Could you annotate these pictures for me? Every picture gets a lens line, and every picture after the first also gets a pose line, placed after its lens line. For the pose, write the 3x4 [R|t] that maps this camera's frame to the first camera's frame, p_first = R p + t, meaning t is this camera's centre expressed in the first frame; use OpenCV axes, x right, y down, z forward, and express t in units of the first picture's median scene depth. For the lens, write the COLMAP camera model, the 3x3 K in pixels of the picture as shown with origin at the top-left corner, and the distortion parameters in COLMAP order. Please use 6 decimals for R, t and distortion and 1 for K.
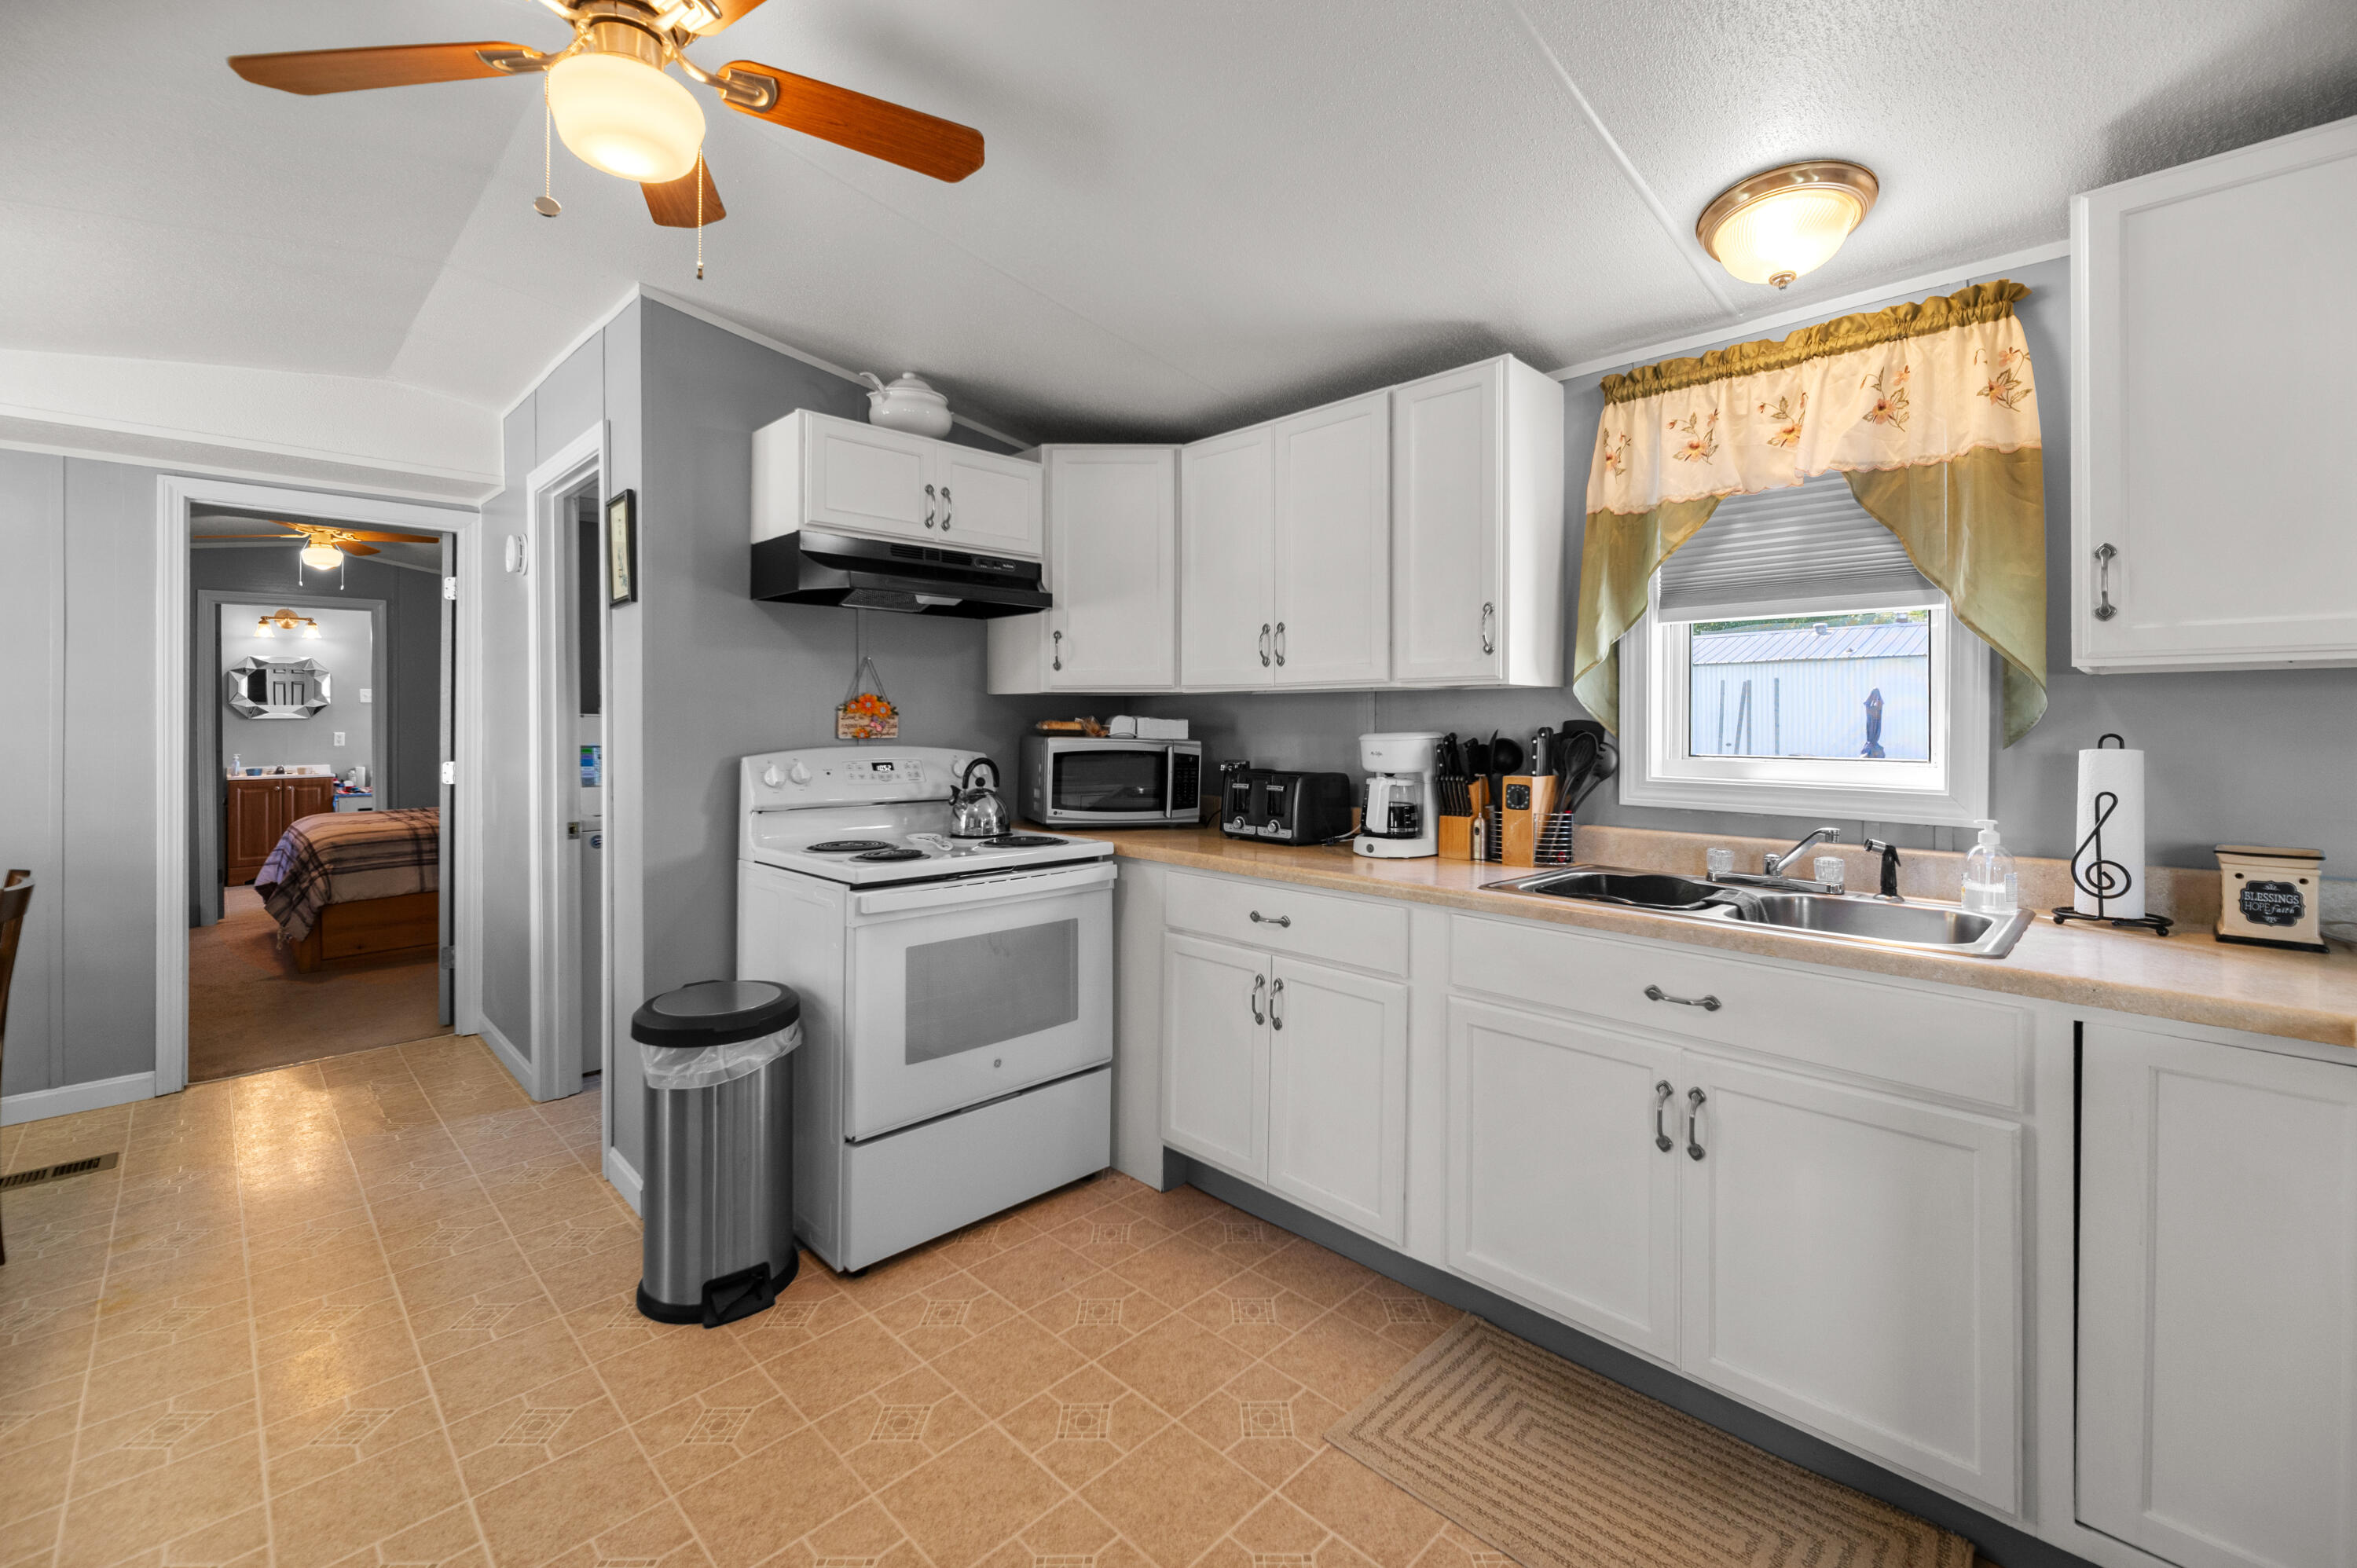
lens RADIAL K [[977.9, 0, 1183.1], [0, 977.9, 718.5], [0, 0, 1]] dist [-0.001377, -0.000178]
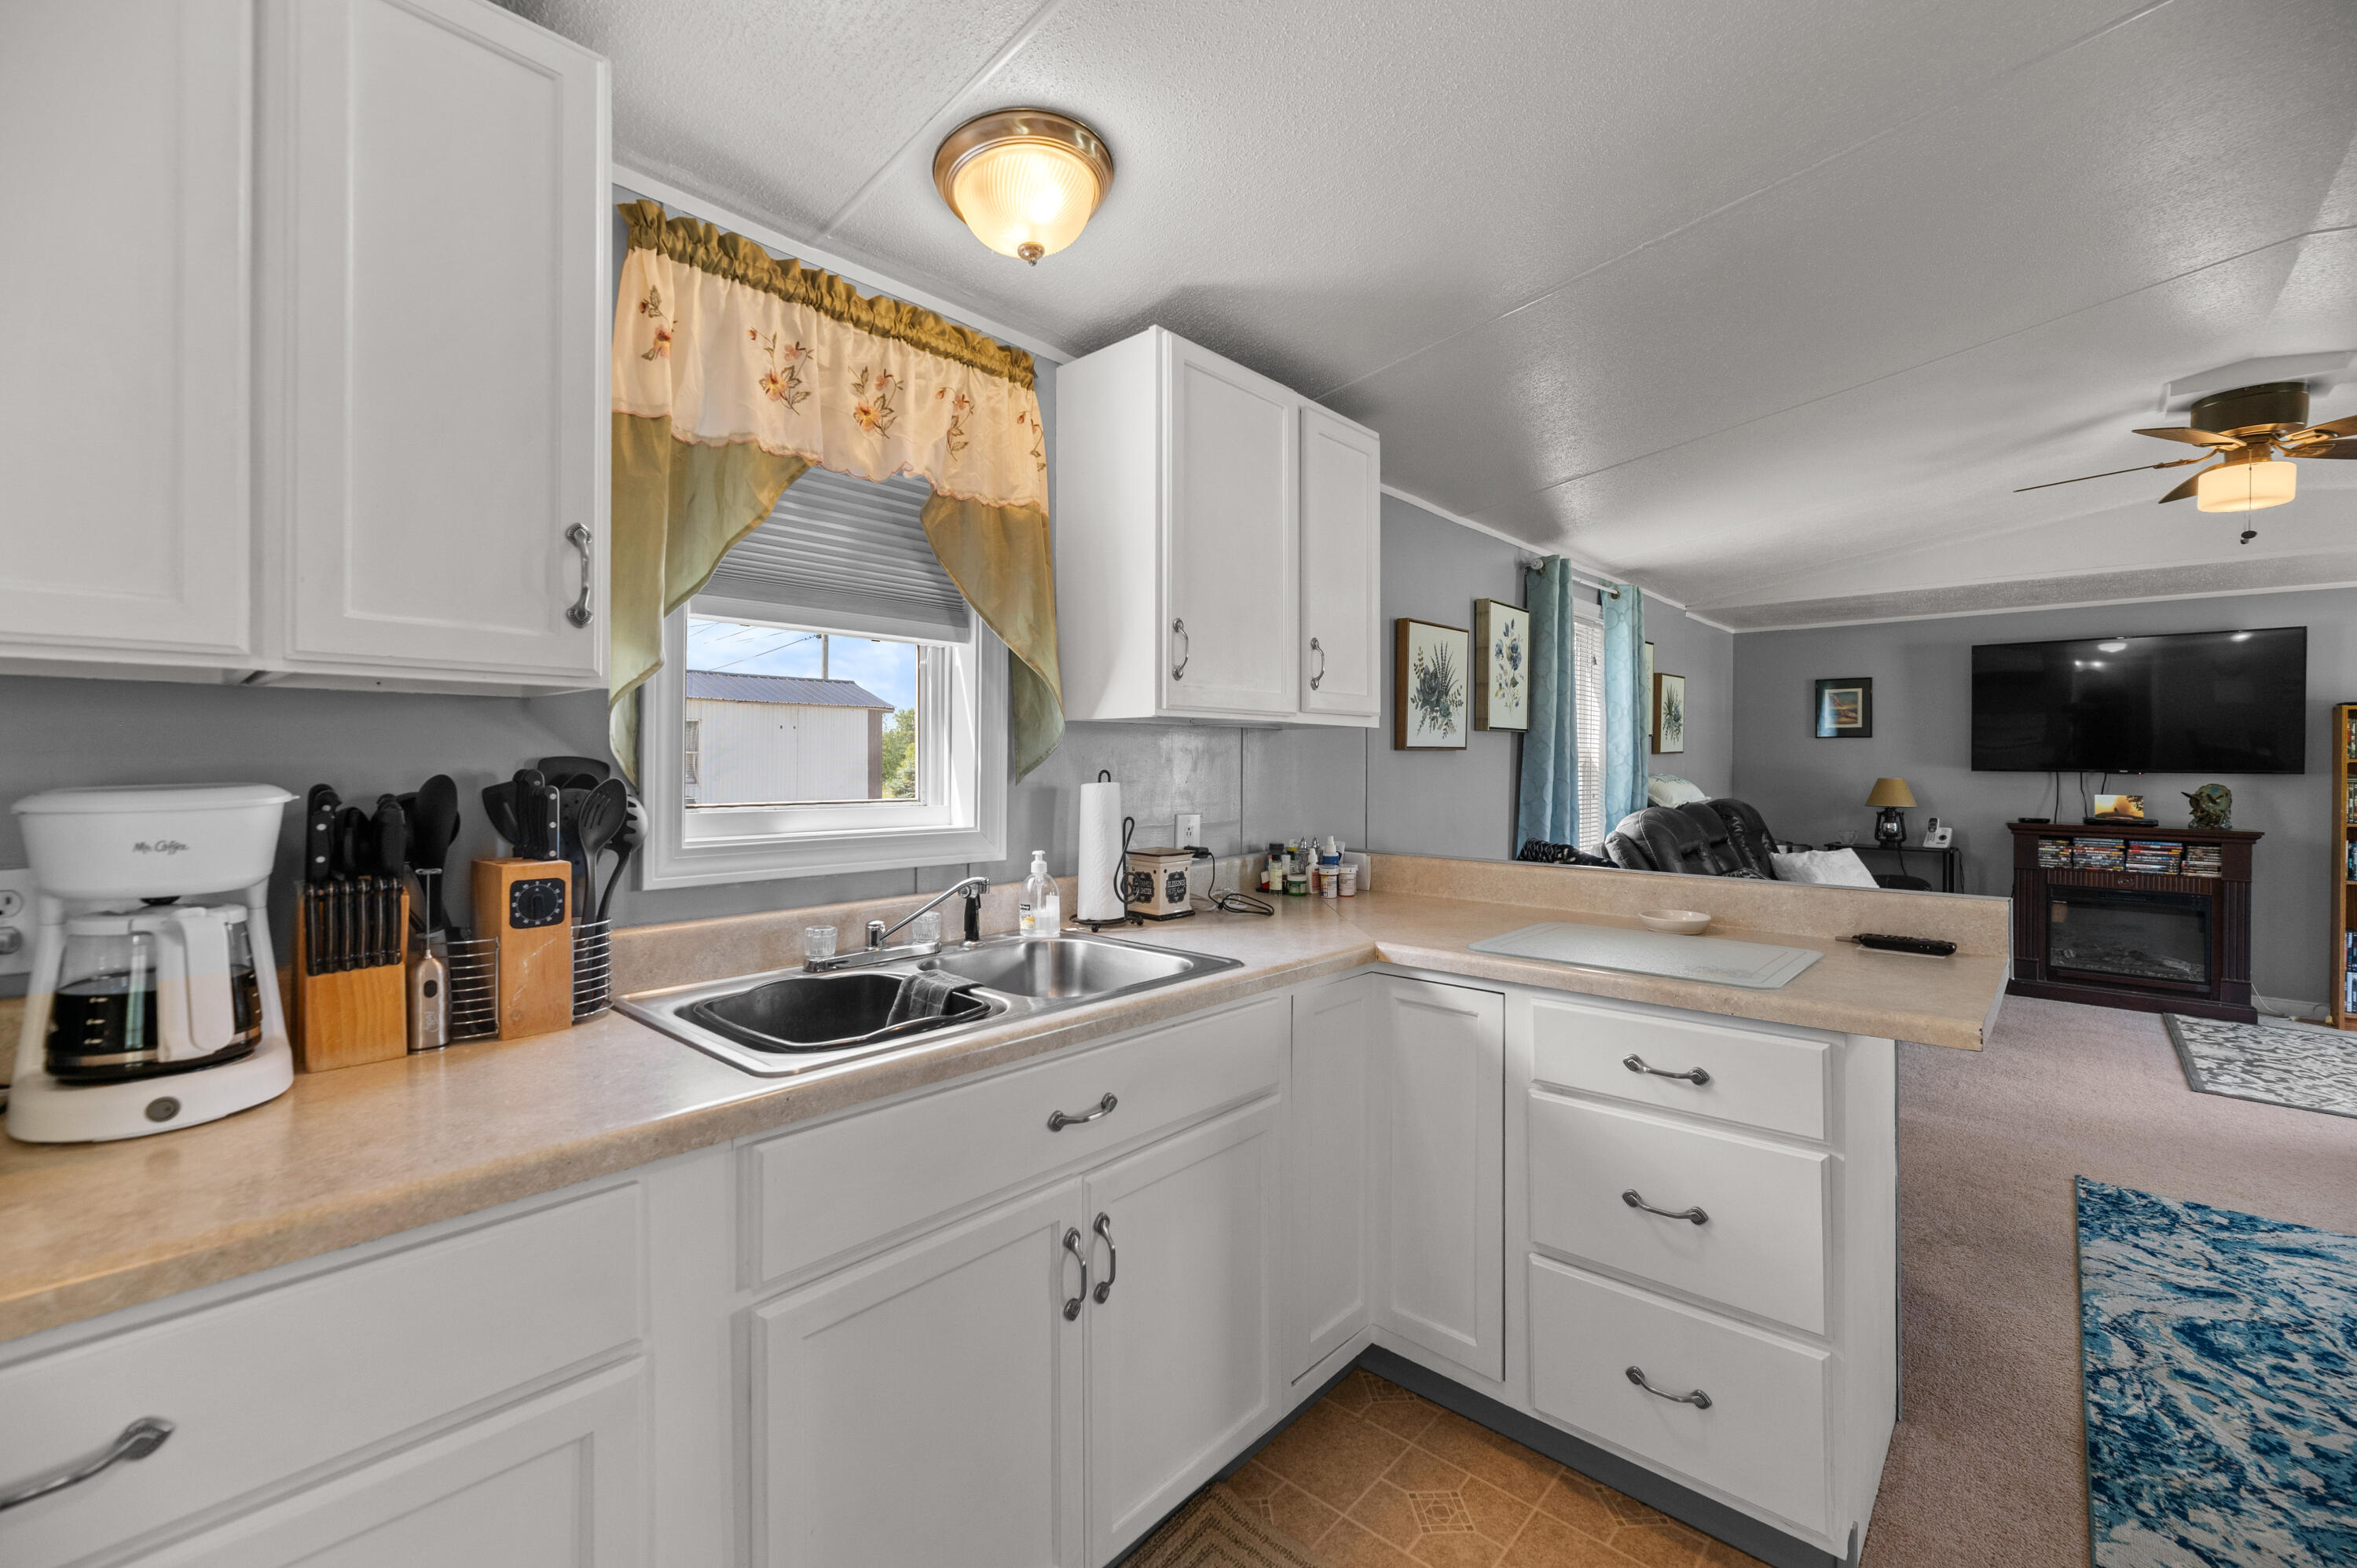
lens RADIAL K [[967.4, 0, 1176.3], [0, 967.4, 764.2], [0, 0, 1]] dist [0.001311, 0.000365]
pose [[-0.044821, -0.005840, 0.998978, -0.167676], [-0.006595, 0.999963, 0.005550, 0.000529], [-0.998973, -0.006340, -0.044858, 0.591437]]
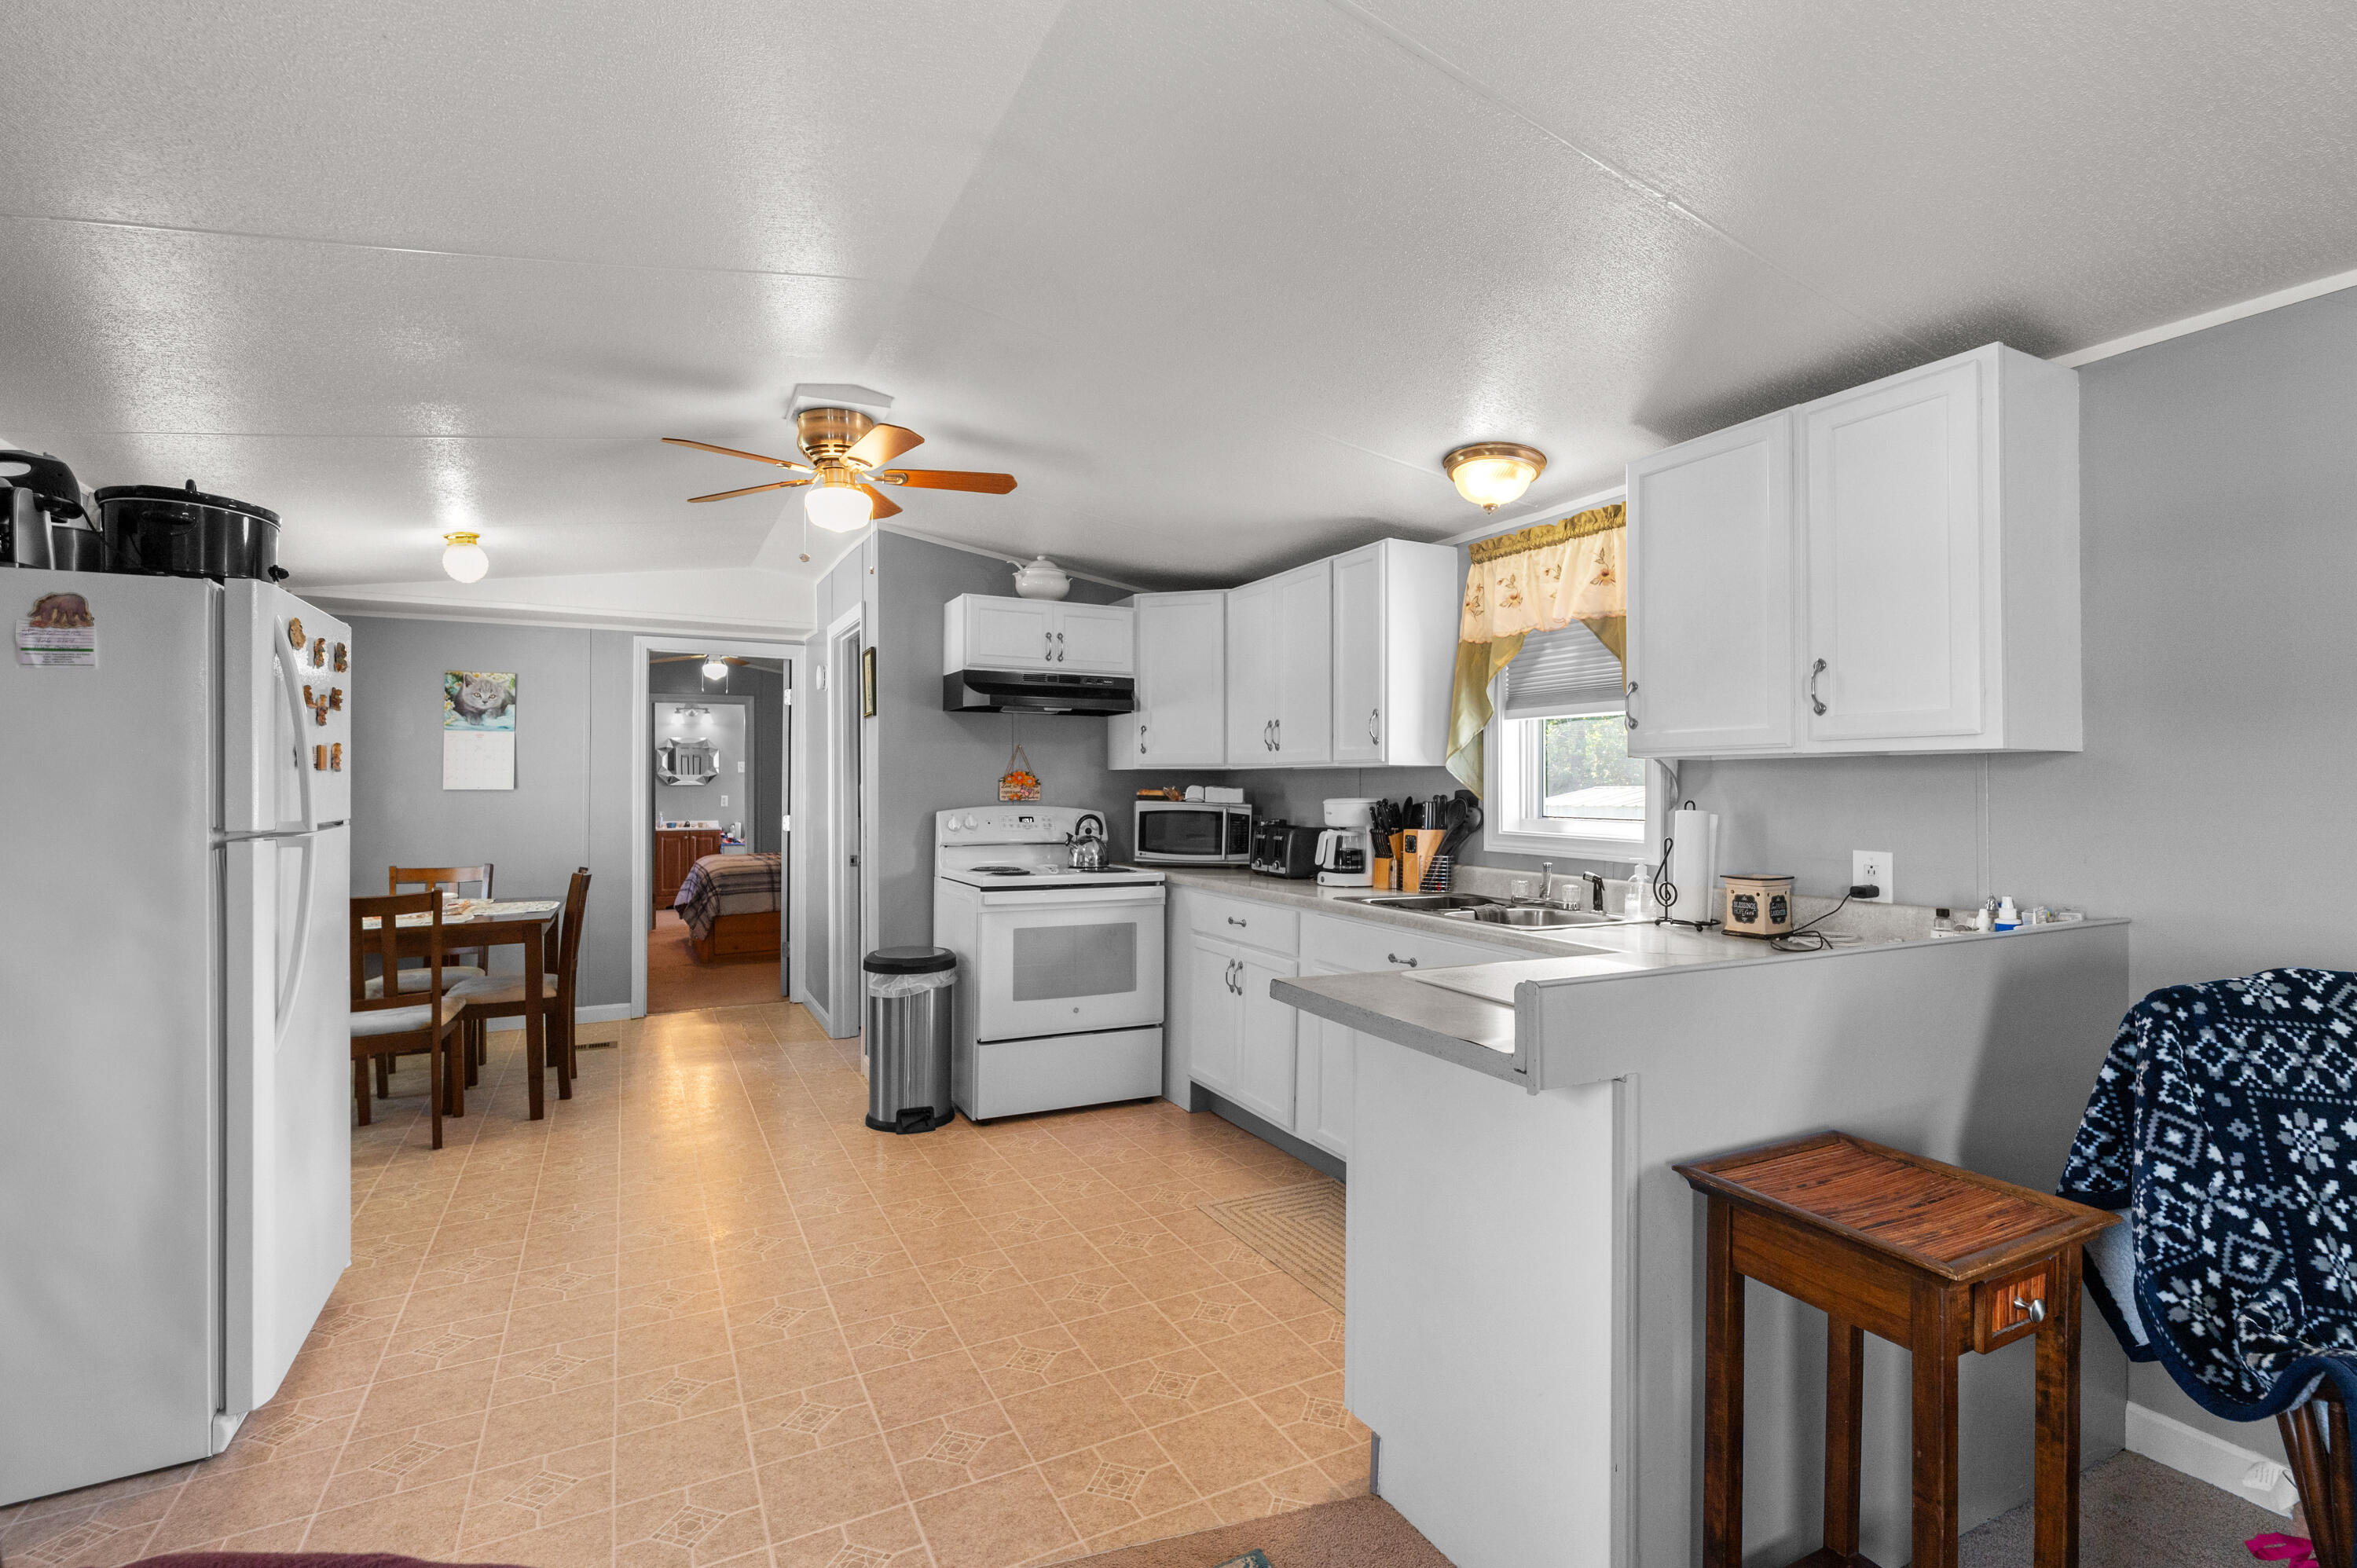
lens RADIAL K [[1070.5, 0, 1178.5], [0, 1070.5, 784.0], [0, 0, 1]] dist [0.000362, 0.000041]
pose [[0.952193, 0.001621, -0.305493, 0.430499], [-0.002029, 0.999997, -0.001016, -0.003853], [0.305490, 0.001588, 0.952194, -0.504106]]
